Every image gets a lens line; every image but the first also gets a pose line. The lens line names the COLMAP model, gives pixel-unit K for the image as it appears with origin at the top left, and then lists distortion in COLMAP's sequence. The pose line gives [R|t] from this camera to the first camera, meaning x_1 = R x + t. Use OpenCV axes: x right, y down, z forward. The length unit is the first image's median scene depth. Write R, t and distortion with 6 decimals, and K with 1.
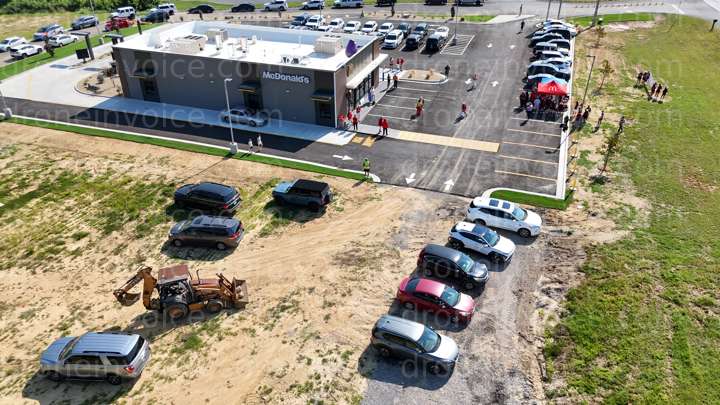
lens RADIAL K [[531.3, 0, 360.0], [0, 531.3, 202.5], [0, 0, 1]] dist [0.070836, -0.074494]
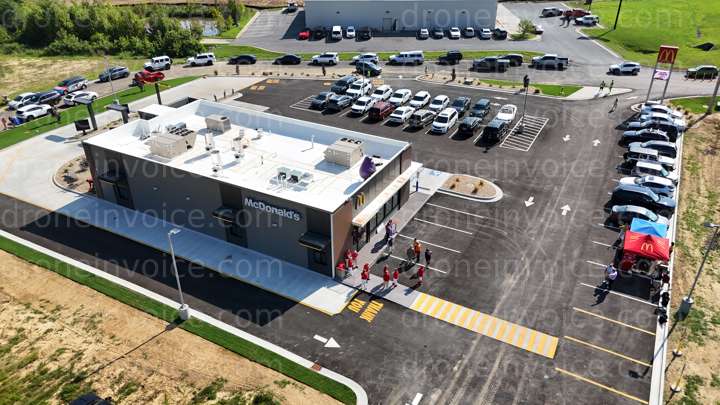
lens RADIAL K [[531.3, 0, 360.0], [0, 531.3, 202.5], [0, 0, 1]] dist [0.070836, -0.074494]
pose [[0.987392, 0.081084, -0.135948, 0.099573], [-0.083868, 0.996366, -0.014863, -0.281468], [0.134249, 0.026077, 0.990604, 0.314045]]
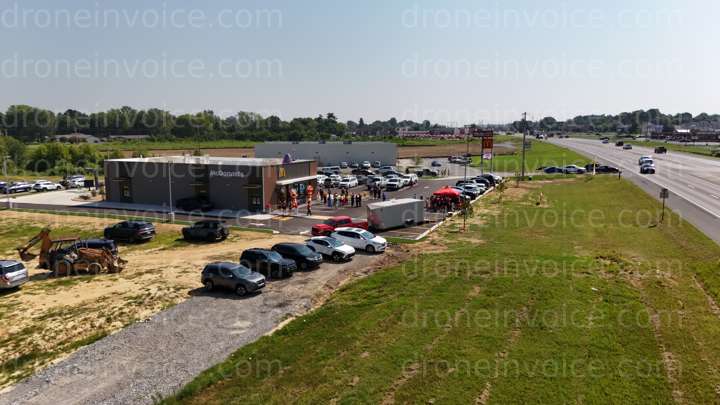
lens RADIAL K [[530.0, 0, 360.7], [0, 530.0, 201.9], [0, 0, 1]] dist [0.080385, -0.081006]
pose [[0.998035, 0.014014, -0.061074, 0.294659], [-0.036907, 0.919135, -0.392210, 0.358823], [0.050639, 0.393693, 0.917846, -0.133776]]
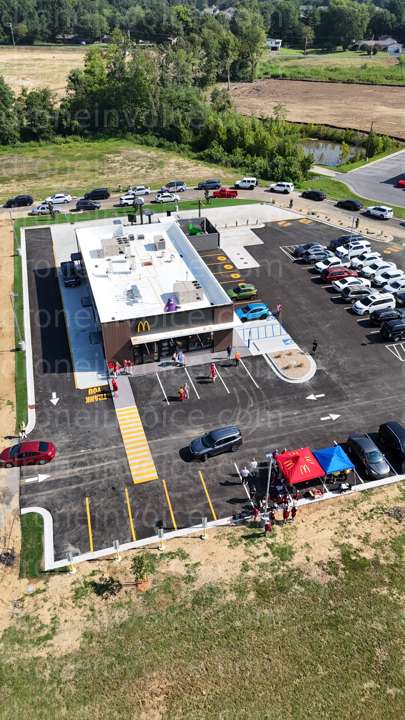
lens RADIAL K [[531.3, 0, 200.4], [0, 531.3, 360.7], [0, 0, 1]] dist [0.070836, -0.074494]
pose [[0.584239, 0.464482, -0.665524, 0.872356], [-0.415862, 0.875530, 0.245980, -0.573626], [0.696939, 0.133055, 0.704679, 0.468021]]
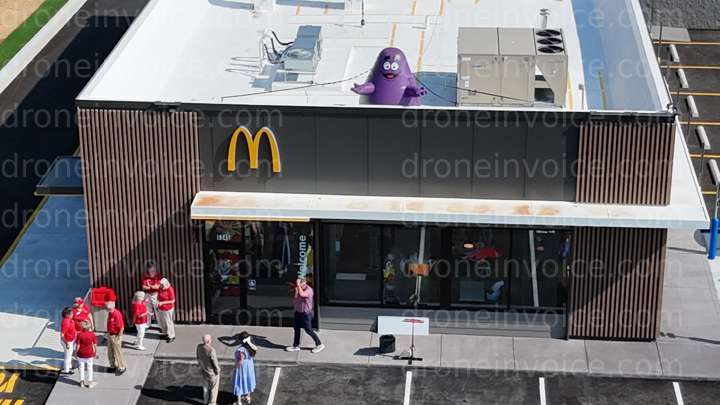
lens RADIAL K [[1569.6, 0, 348.5], [0, 1569.6, 200.4], [0, 0, 1]] dist [0.233621, -0.880198]
pose [[0.252295, 0.376411, -0.891438, 0.722469], [-0.497426, 0.840650, 0.214184, -0.473652], [0.830009, 0.389387, 0.399329, 0.926905]]
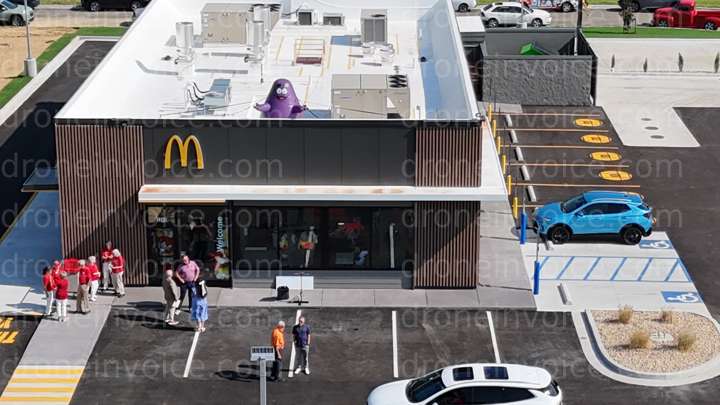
lens RADIAL K [[1569.6, 0, 348.5], [0, 1569.6, 200.4], [0, 0, 1]] dist [0.233621, -0.880198]
pose [[0.312693, 0.280045, -0.907633, 1.043334], [-0.490709, 0.865786, 0.098077, -0.436194], [0.813282, 0.414716, 0.408145, 0.851069]]
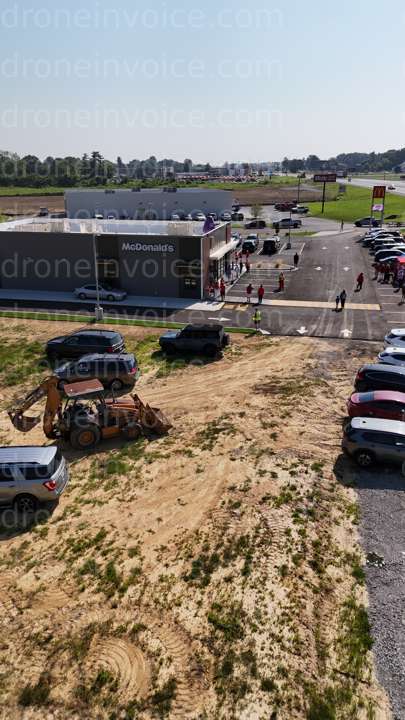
lens RADIAL K [[531.3, 0, 200.4], [0, 531.3, 360.7], [0, 0, 1]] dist [0.070836, -0.074494]
pose [[0.994807, -0.037660, 0.094552, -0.164987], [0.055416, 0.979662, -0.192851, 0.170780], [-0.085366, 0.197090, 0.976662, 0.131990]]
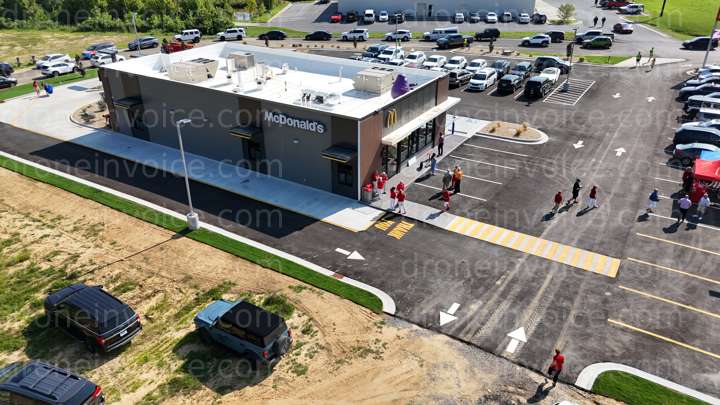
lens RADIAL K [[531.3, 0, 360.0], [0, 531.3, 202.5], [0, 0, 1]] dist [0.070836, -0.074494]
pose [[0.976528, 0.101872, -0.189775, 0.097922], [-0.114462, 0.991815, -0.056579, -0.119401], [0.182458, 0.076973, 0.980196, 0.409964]]
